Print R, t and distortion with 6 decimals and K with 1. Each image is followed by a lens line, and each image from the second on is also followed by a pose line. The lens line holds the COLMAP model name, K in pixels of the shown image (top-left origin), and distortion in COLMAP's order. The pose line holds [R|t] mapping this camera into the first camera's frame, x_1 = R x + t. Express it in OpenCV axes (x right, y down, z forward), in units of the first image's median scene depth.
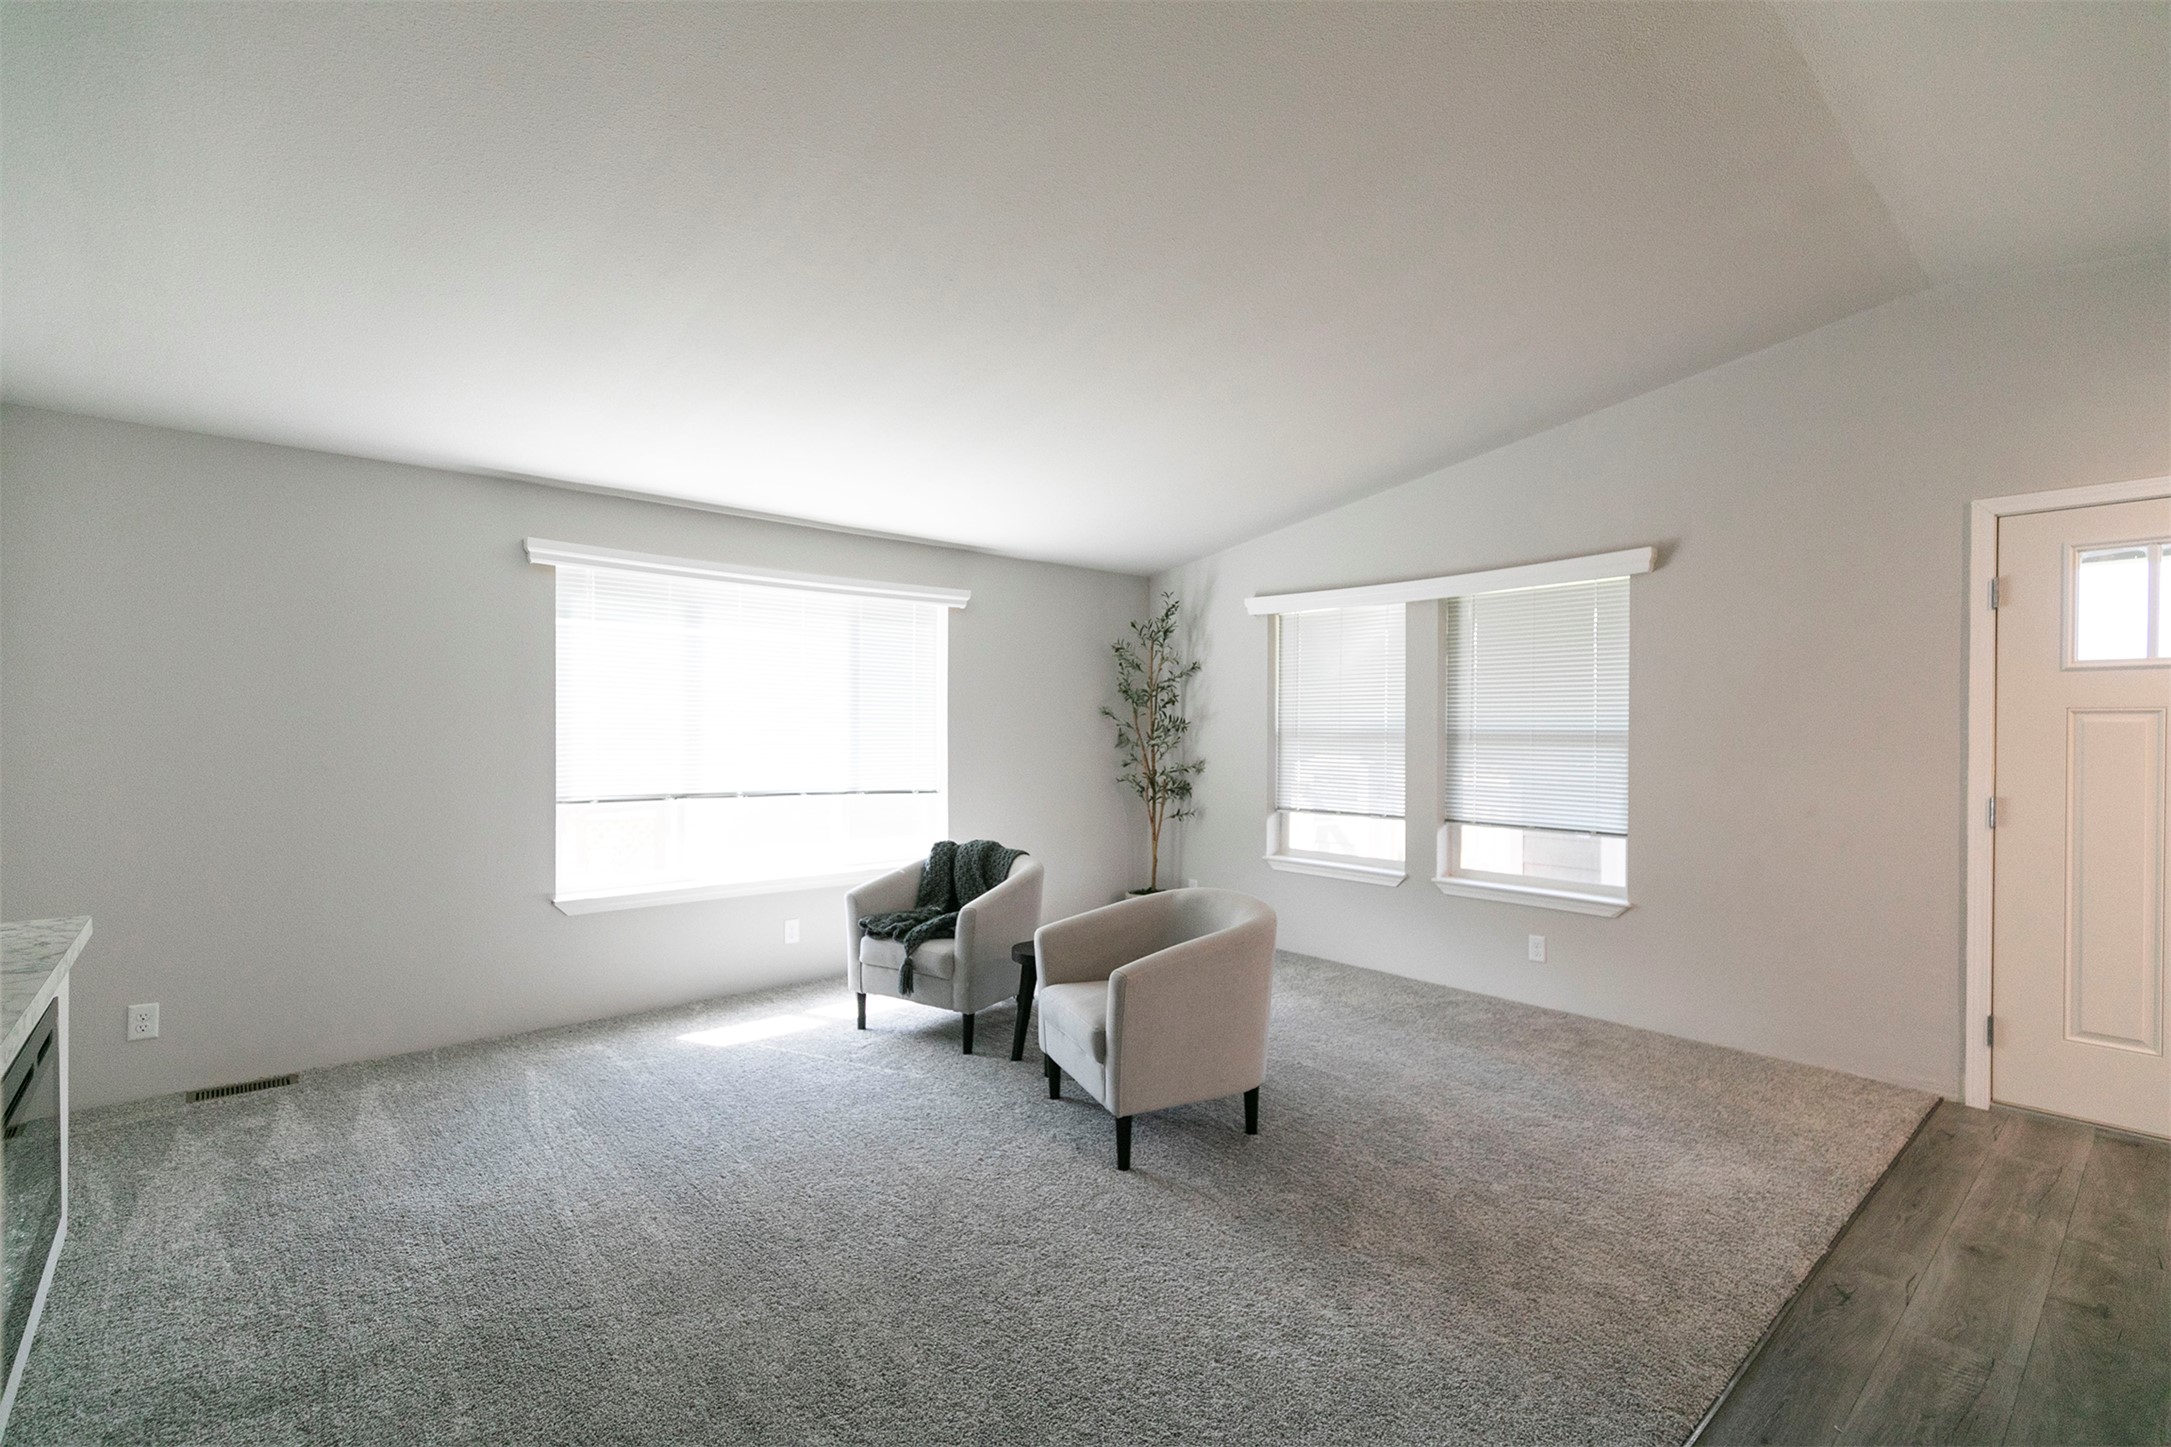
lens RADIAL K [[992.0, 0, 1073.2], [0, 992.0, 722.9], [0, 0, 1]] dist [-0.000099, -0.000007]
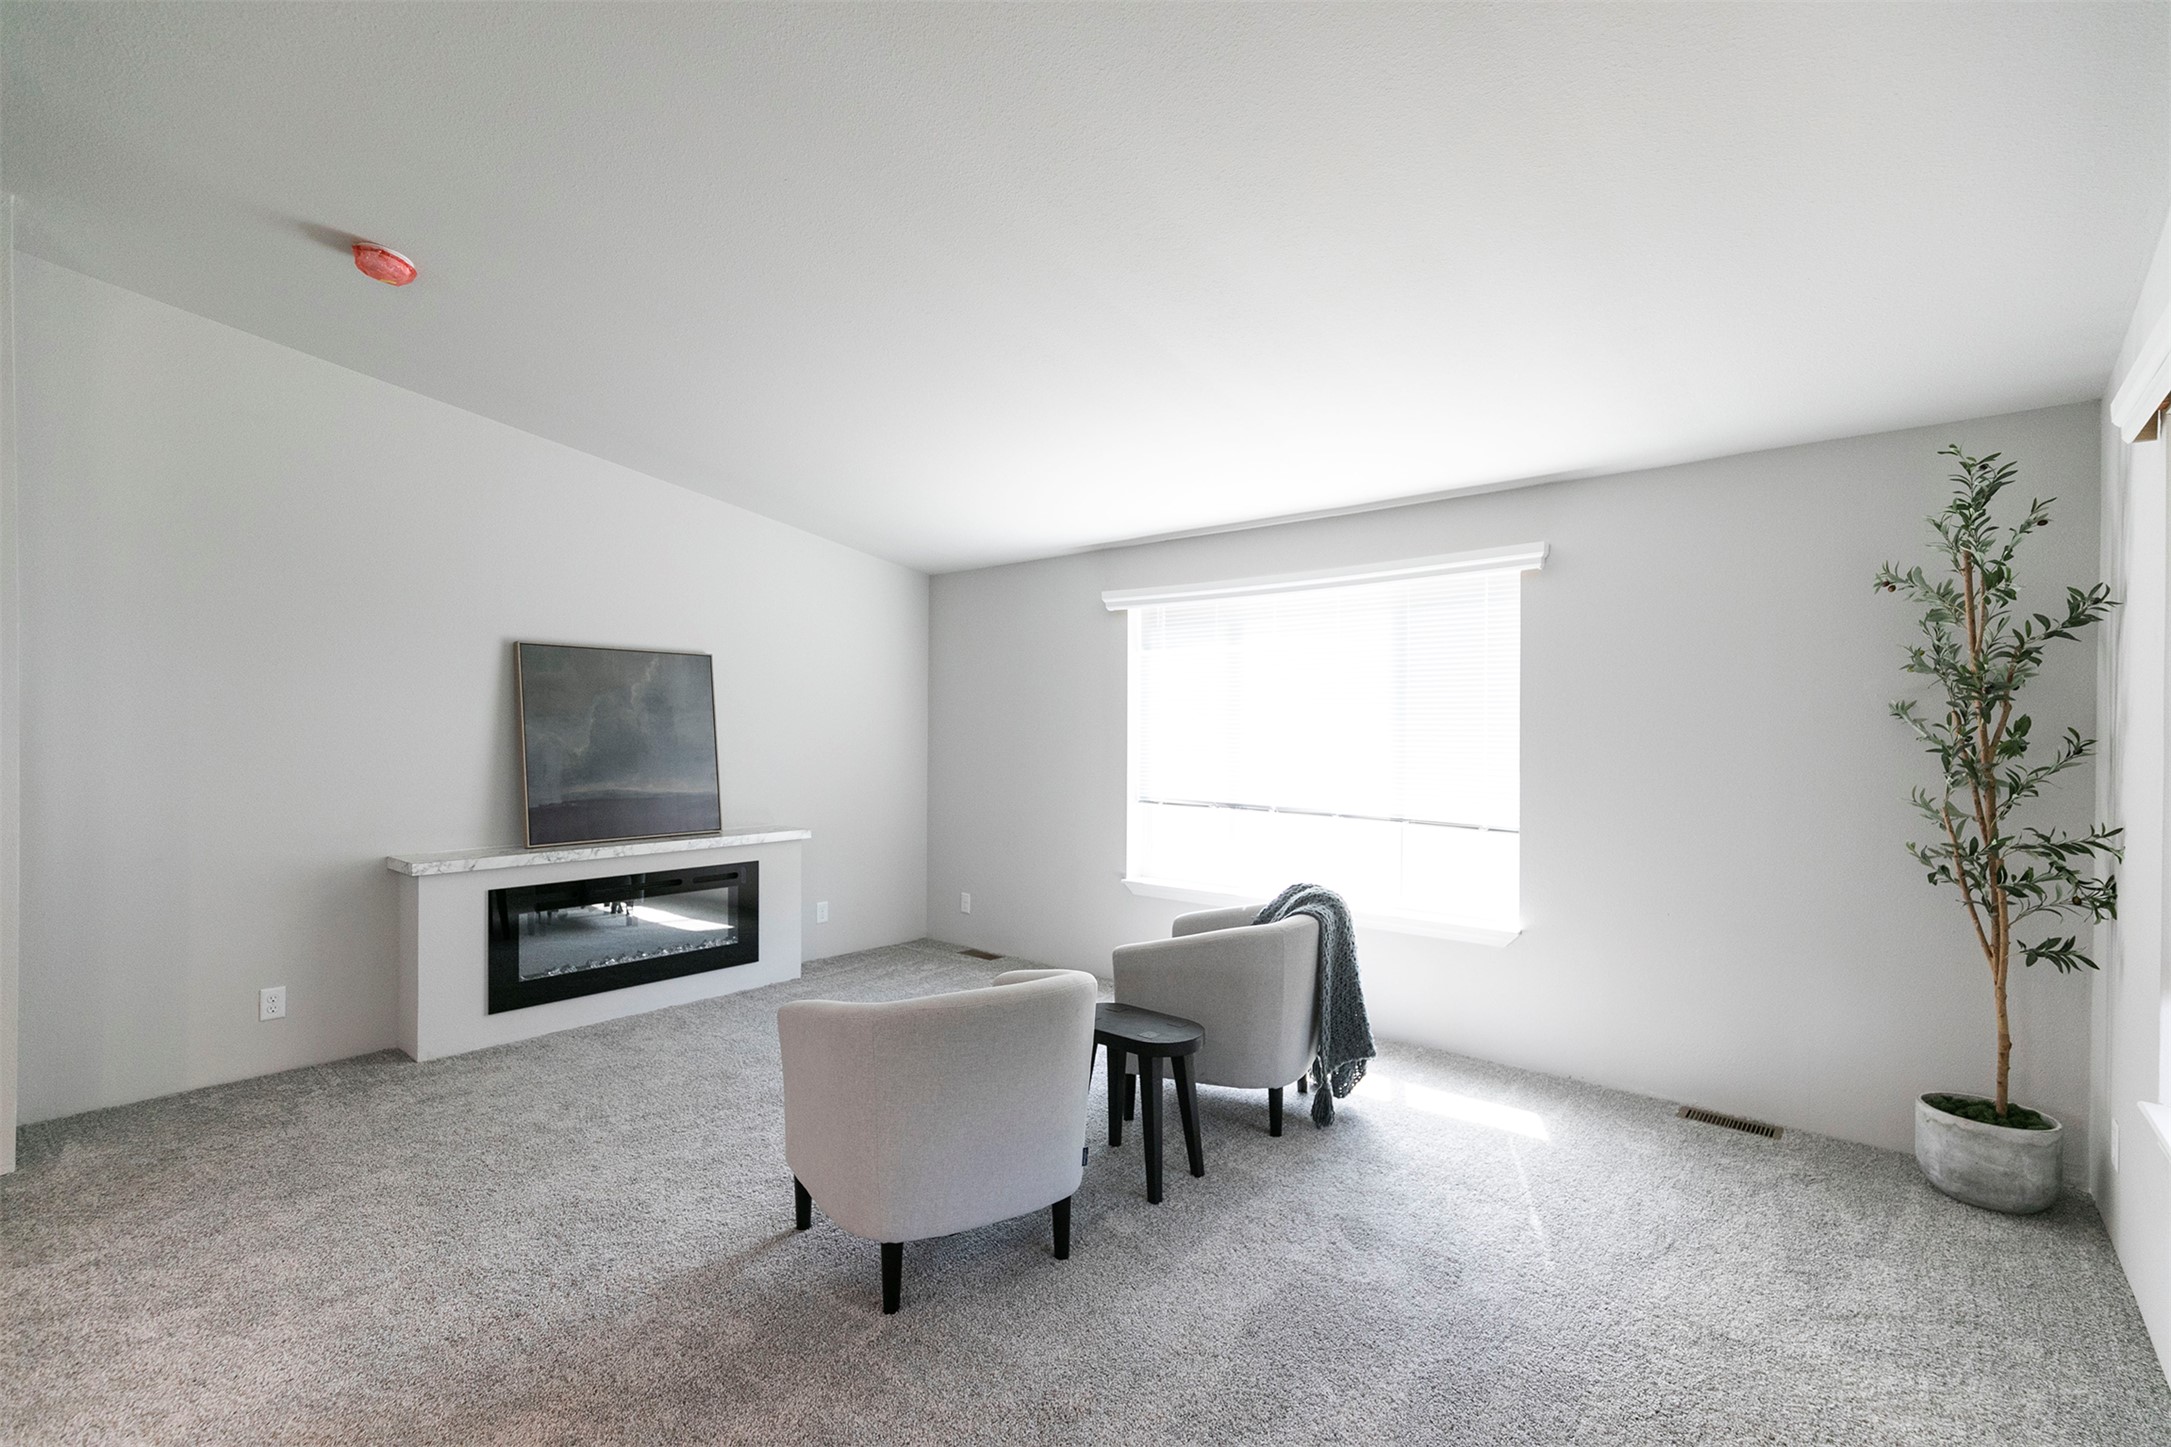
lens RADIAL K [[992.0, 0, 1070.9], [0, 992.0, 736.5], [0, 0, 1]] dist [-0.000099, -0.000007]
pose [[0.124481, 0.001390, -0.992221, 0.583712], [0.006085, 0.999979, 0.002165, -0.002448], [0.992203, -0.006307, 0.124470, 0.645768]]
